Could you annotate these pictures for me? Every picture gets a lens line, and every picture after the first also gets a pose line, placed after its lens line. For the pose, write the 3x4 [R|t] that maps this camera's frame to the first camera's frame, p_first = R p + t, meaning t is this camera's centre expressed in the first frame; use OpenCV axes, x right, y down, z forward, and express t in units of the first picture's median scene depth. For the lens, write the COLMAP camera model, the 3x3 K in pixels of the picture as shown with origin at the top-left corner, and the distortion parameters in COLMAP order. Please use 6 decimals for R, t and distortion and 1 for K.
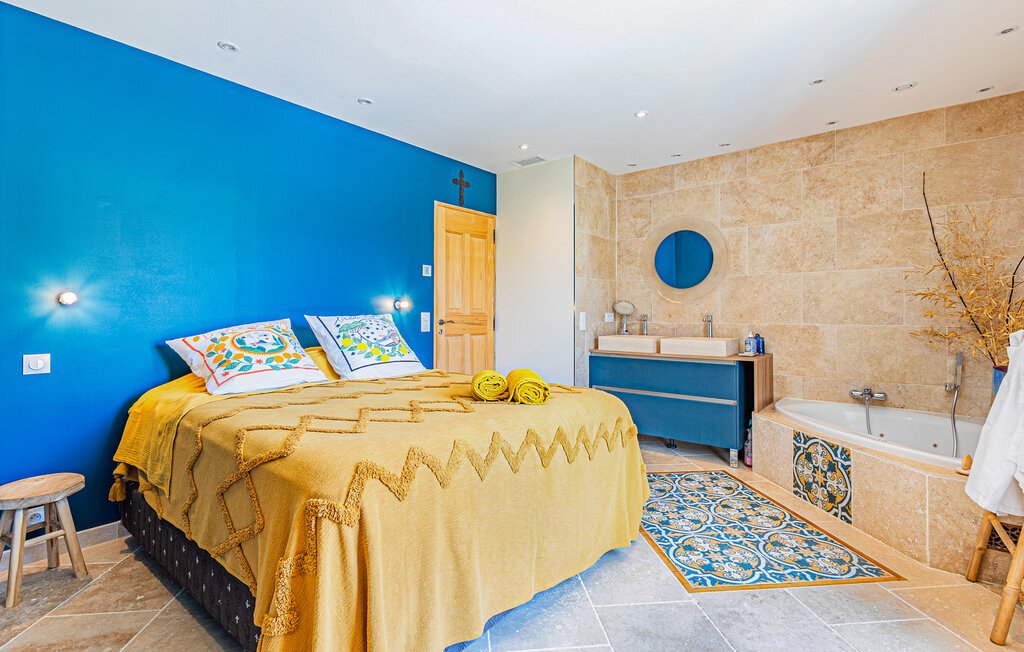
lens RADIAL K [[471.0, 0, 514.9], [0, 471.0, 310.3], [0, 0, 1]] dist [0.009253, -0.000973]
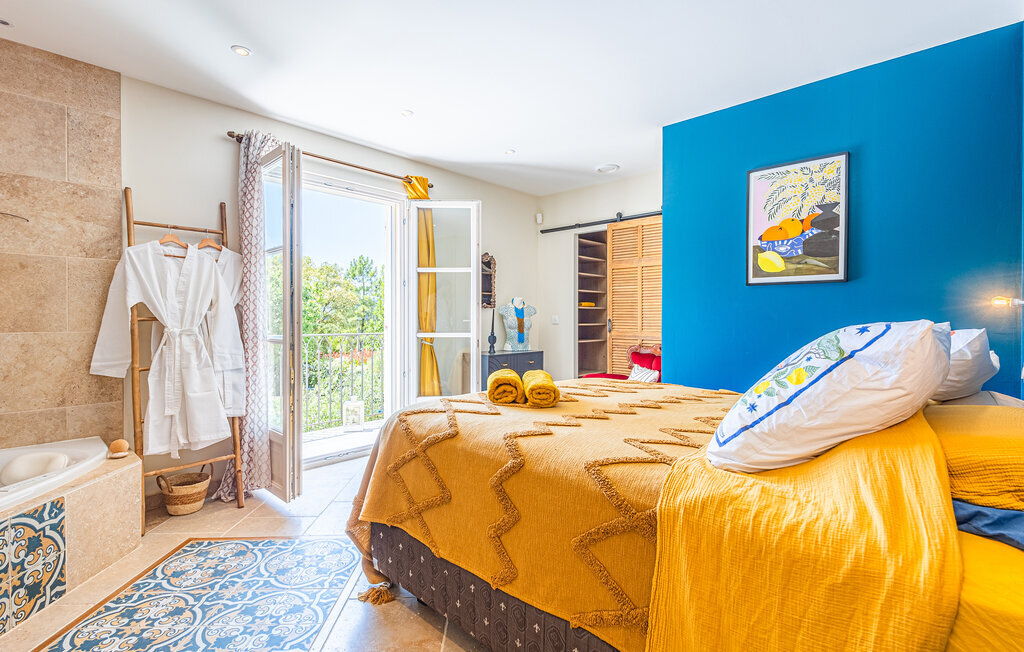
lens RADIAL K [[471.0, 0, 514.9], [0, 471.0, 310.3], [0, 0, 1]] dist [0.009253, -0.000973]
pose [[-0.997409, -0.003443, 0.071863, -0.057025], [-0.005043, 0.999743, -0.022091, 0.008890], [-0.071768, -0.022397, -0.997170, 1.507006]]
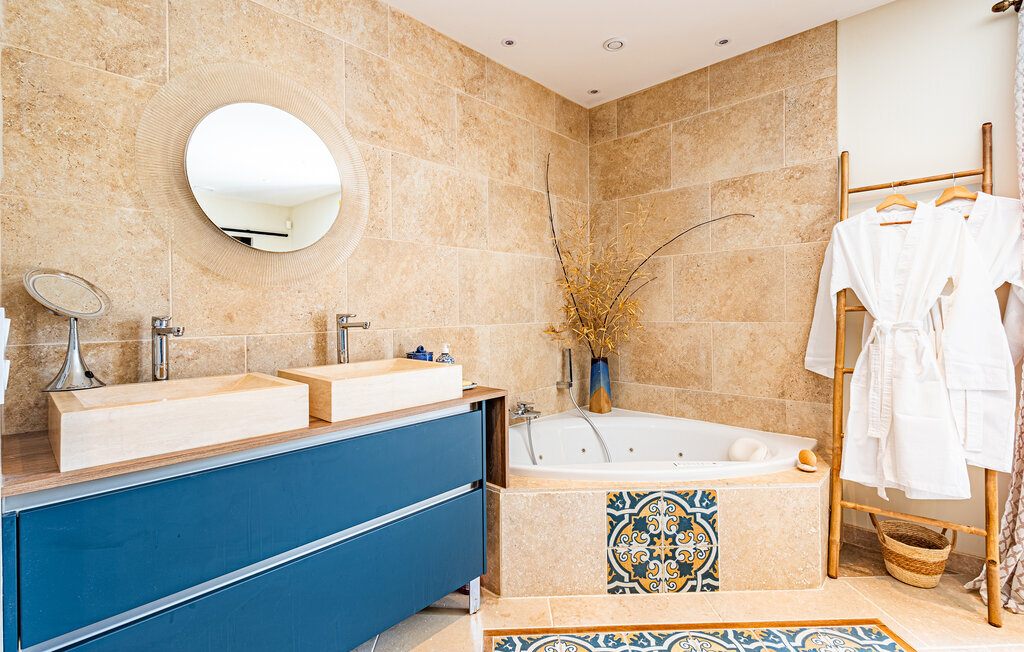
lens RADIAL K [[471.0, 0, 514.9], [0, 471.0, 310.3], [0, 0, 1]] dist [0.009253, -0.000973]
pose [[0.078335, -0.001963, 0.996925, -0.048851], [0.003844, 0.999991, 0.001667, 0.008356], [-0.996920, 0.003701, 0.078342, 1.103996]]
